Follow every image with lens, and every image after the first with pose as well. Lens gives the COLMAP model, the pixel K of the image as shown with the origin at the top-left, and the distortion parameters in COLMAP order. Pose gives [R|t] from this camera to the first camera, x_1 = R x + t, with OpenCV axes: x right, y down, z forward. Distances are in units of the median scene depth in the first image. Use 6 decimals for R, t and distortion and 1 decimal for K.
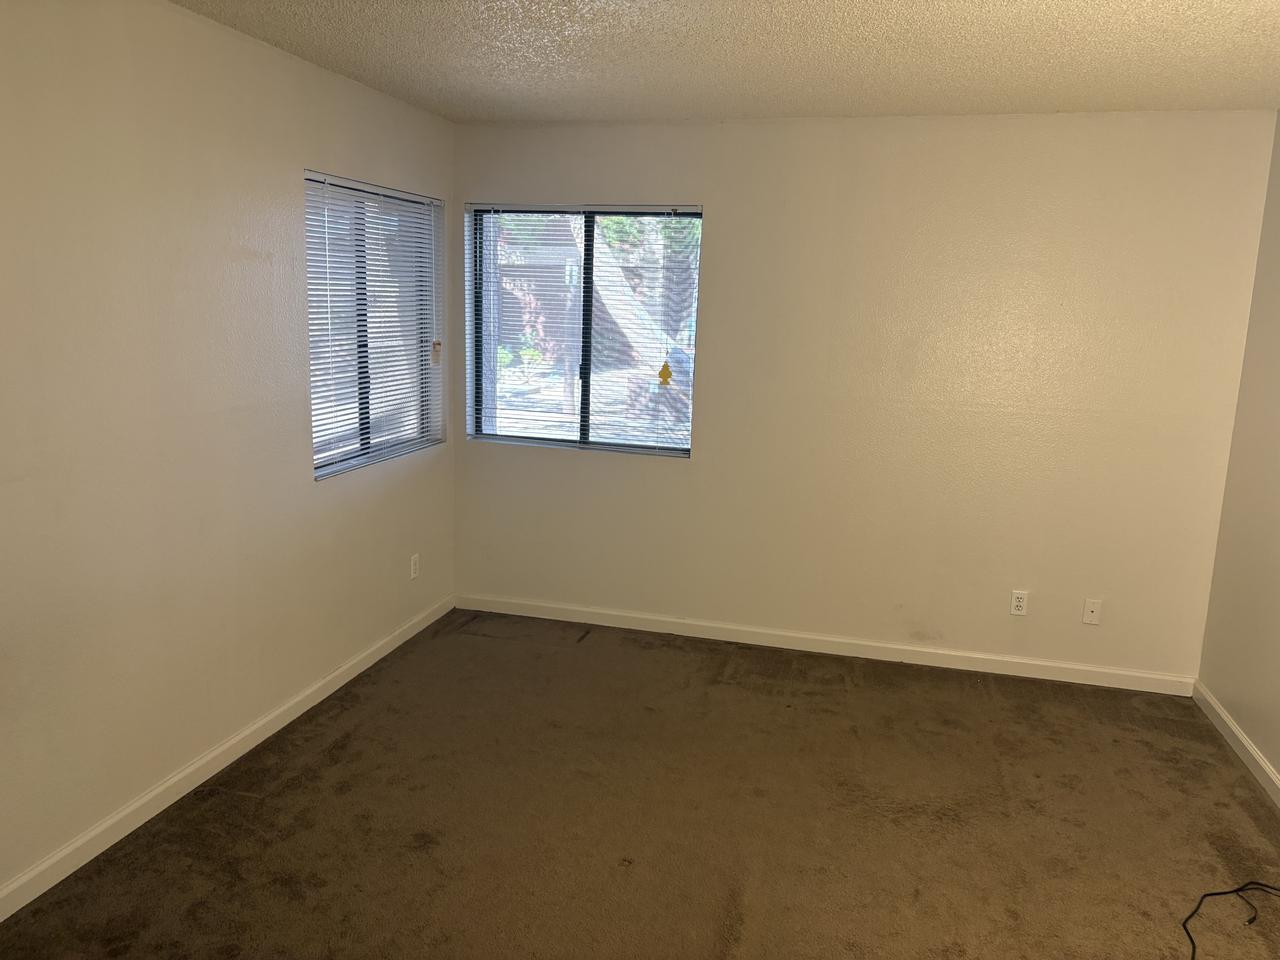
lens RADIAL K [[976.0, 0, 625.5], [0, 976.0, 476.6], [0, 0, 1]] dist [0.041389, -0.047773]
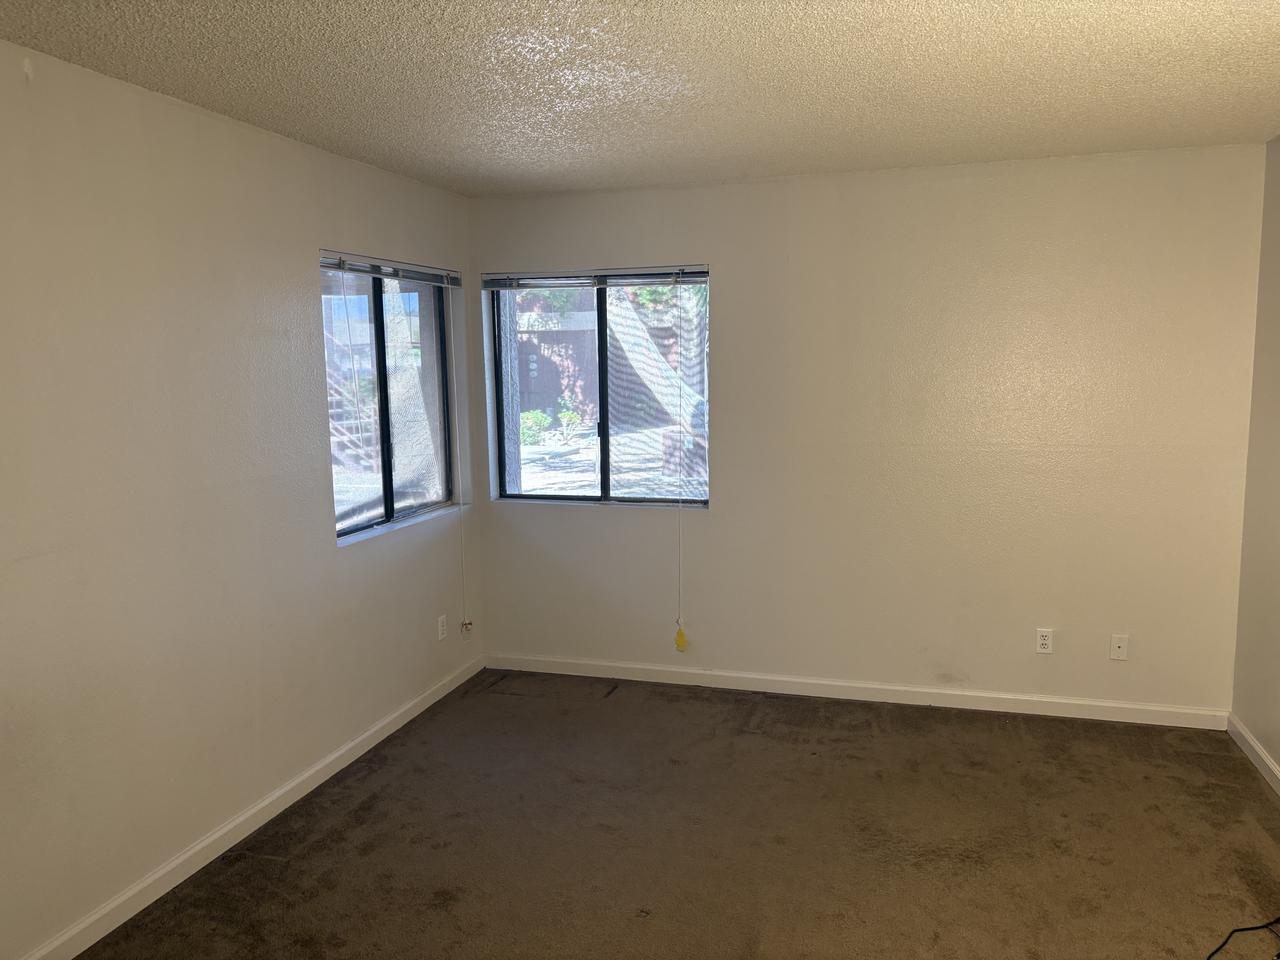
lens RADIAL K [[974.0, 0, 640.0], [0, 974.0, 480.0], [0, 0, 1]] dist [0.043171, -0.046986]
pose [[0.998479, -0.043477, -0.033900, 0.035275], [0.041481, 0.997483, -0.057514, 0.006466], [0.036315, 0.056020, 0.997769, -0.015980]]
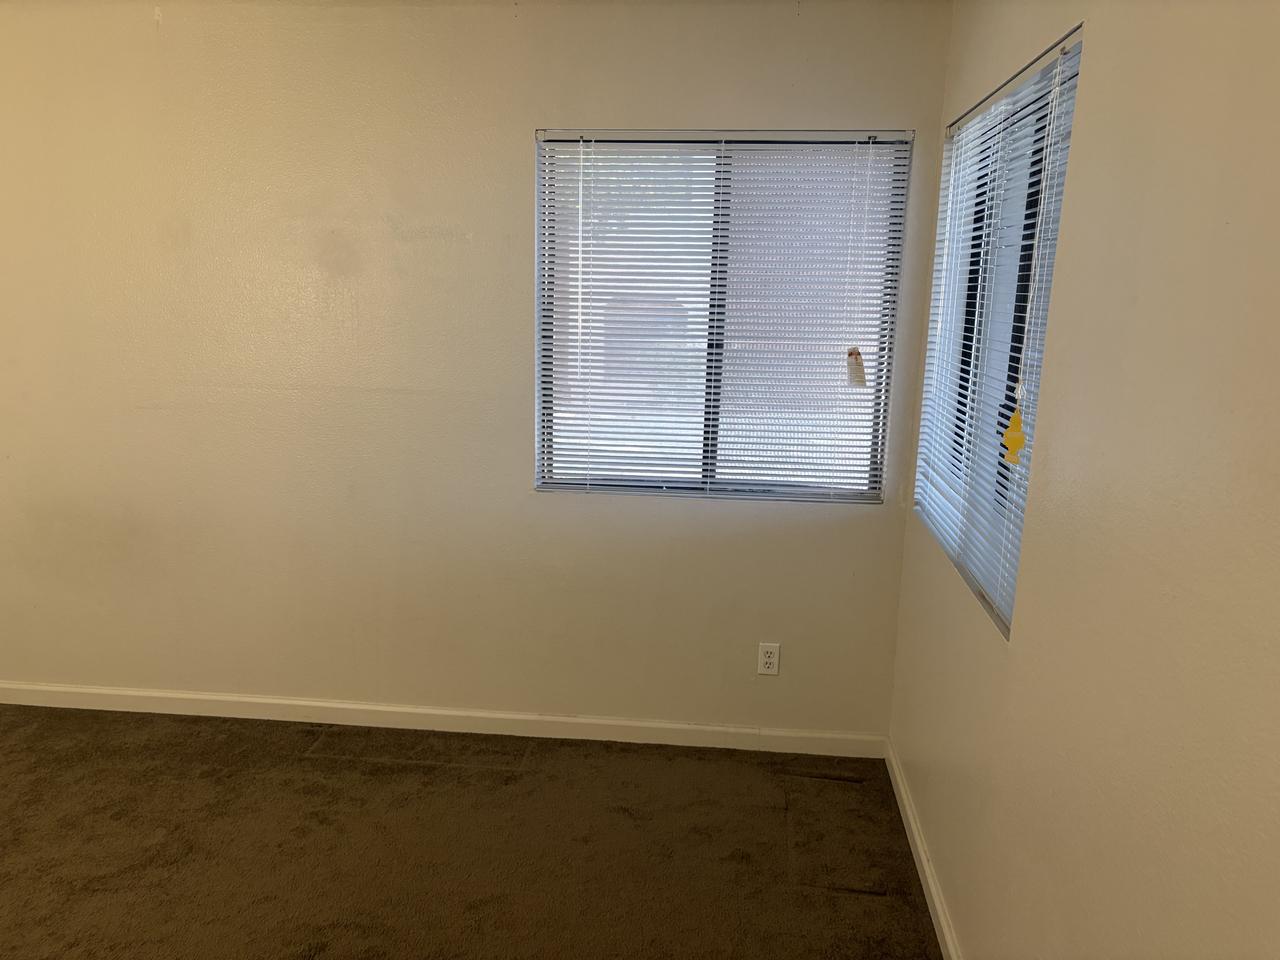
lens RADIAL K [[976.0, 0, 625.5], [0, 976.0, 476.6], [0, 0, 1]] dist [0.041389, -0.047773]
pose [[0.159140, 0.162104, -0.973857, 0.508905], [-0.192461, 0.972596, 0.130444, -0.127510], [0.968315, 0.166670, 0.185977, 0.857413]]
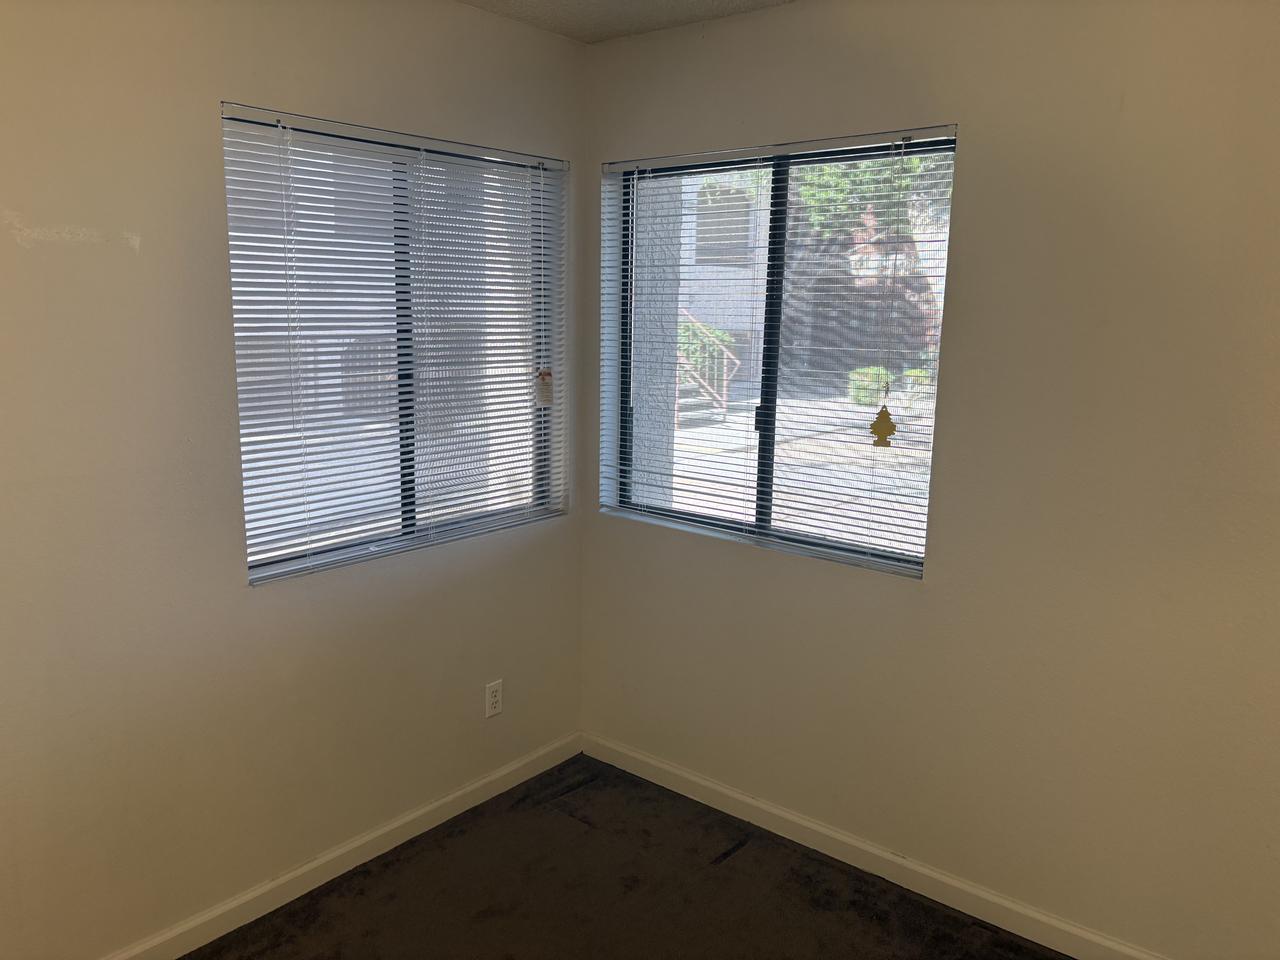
lens RADIAL K [[976.0, 0, 625.5], [0, 976.0, 476.6], [0, 0, 1]] dist [0.041389, -0.047773]
pose [[0.908177, 0.054704, -0.414997, 0.163060], [-0.061418, 0.998108, -0.002838, -0.075889], [0.414056, 0.028066, 0.909819, 0.476960]]
